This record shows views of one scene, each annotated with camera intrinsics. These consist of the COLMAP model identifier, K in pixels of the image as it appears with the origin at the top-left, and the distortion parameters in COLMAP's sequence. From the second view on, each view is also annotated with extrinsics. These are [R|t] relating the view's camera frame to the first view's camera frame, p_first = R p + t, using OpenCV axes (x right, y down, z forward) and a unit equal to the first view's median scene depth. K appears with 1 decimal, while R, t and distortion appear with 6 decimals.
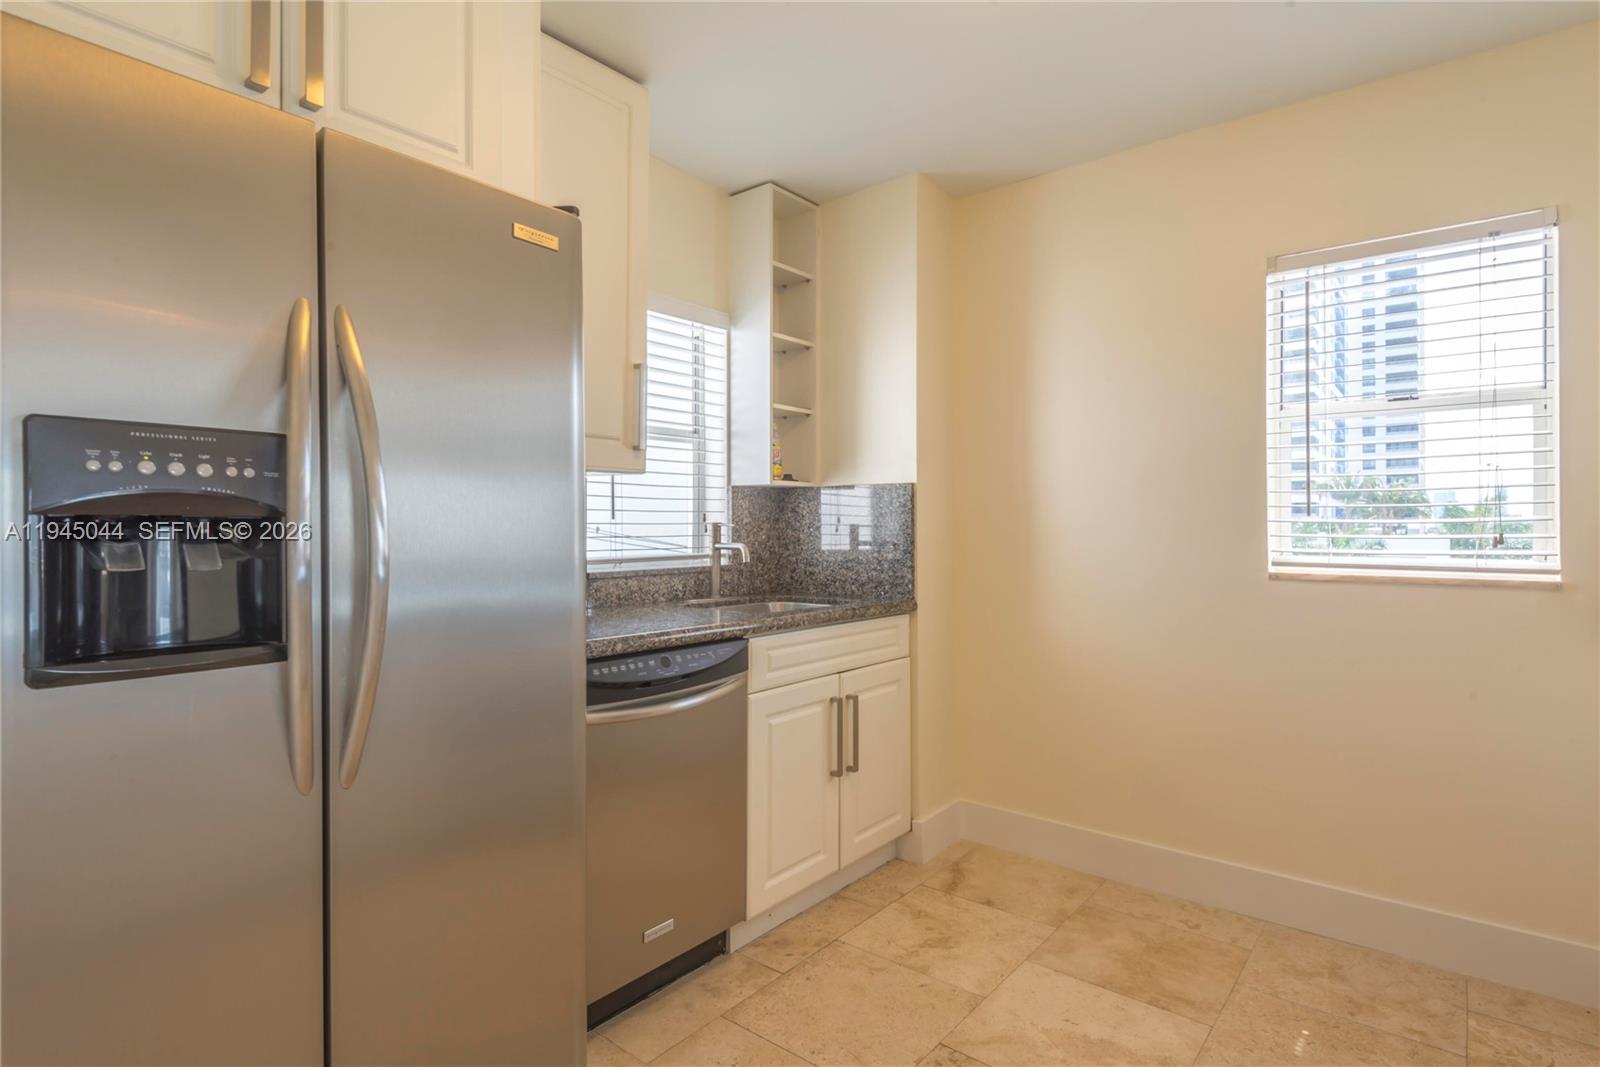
lens RADIAL K [[810.0, 0, 803.6], [0, 810.0, 529.3], [0, 0, 1]] dist [0.003203, -0.002484]
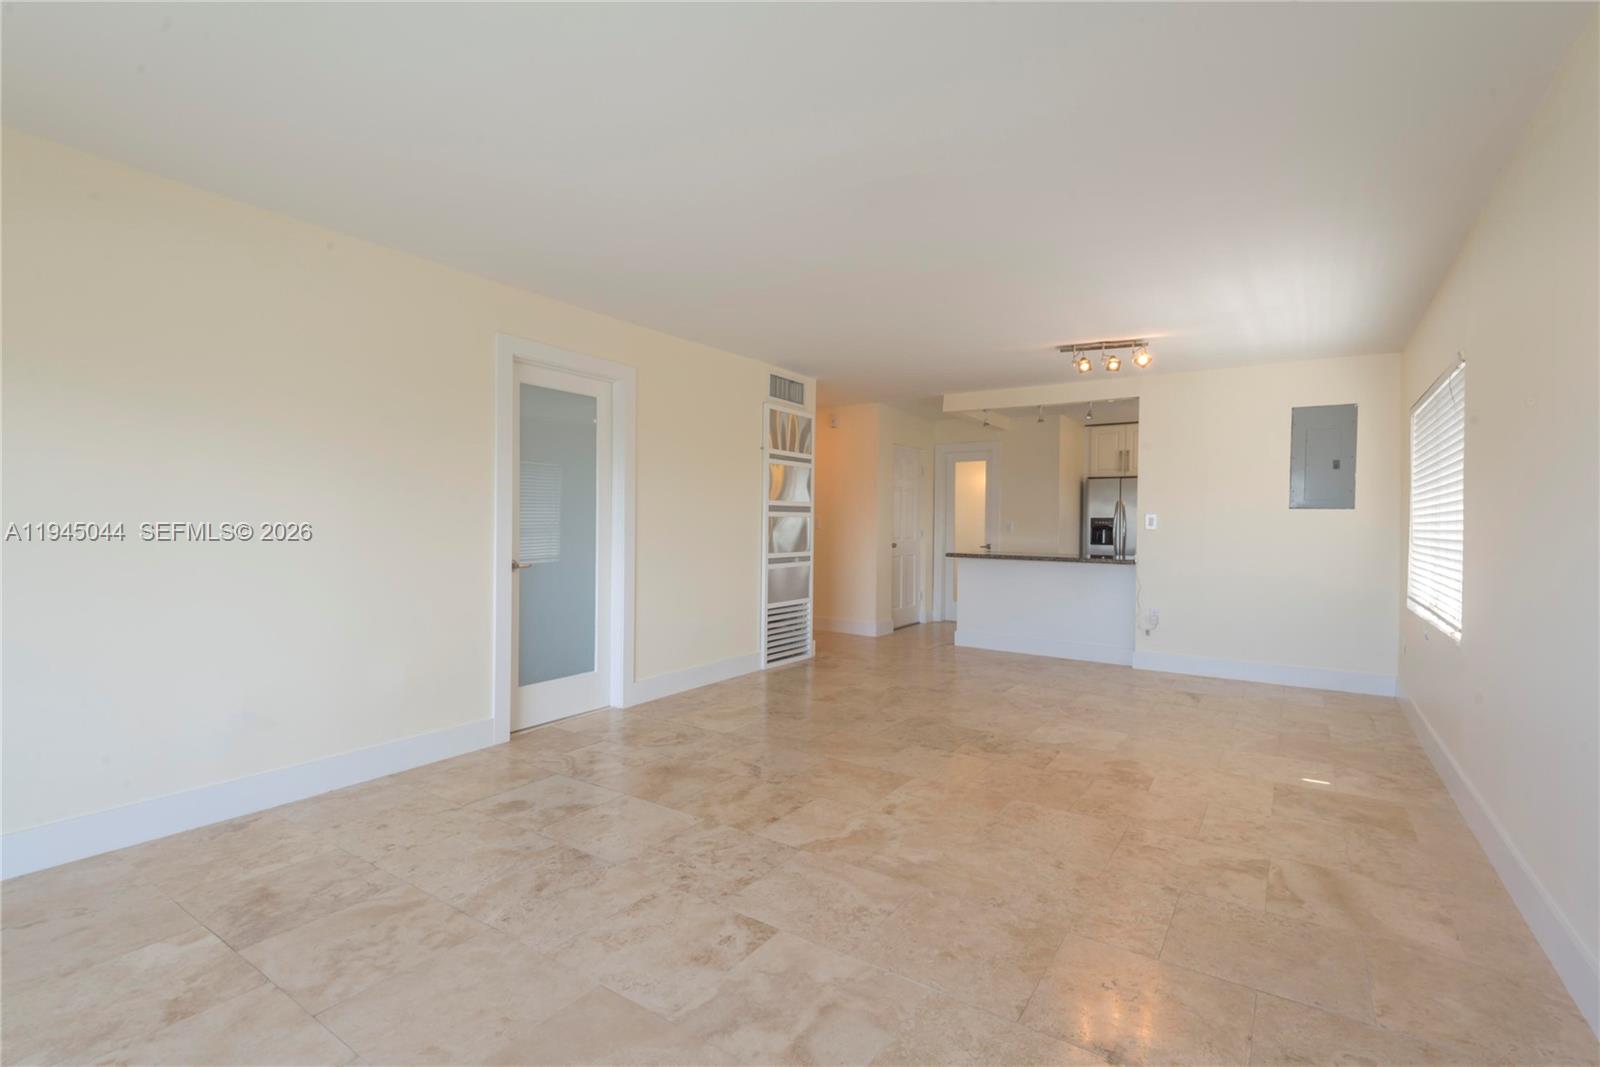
lens RADIAL K [[722.1, 0, 804.0], [0, 722.1, 526.0], [0, 0, 1]] dist [0.032876, -0.013972]
pose [[0.077068, 0.002314, -0.997023, 3.457444], [-0.009942, 0.999949, 0.001552, -0.006680], [0.996976, 0.009793, 0.077087, -1.458391]]
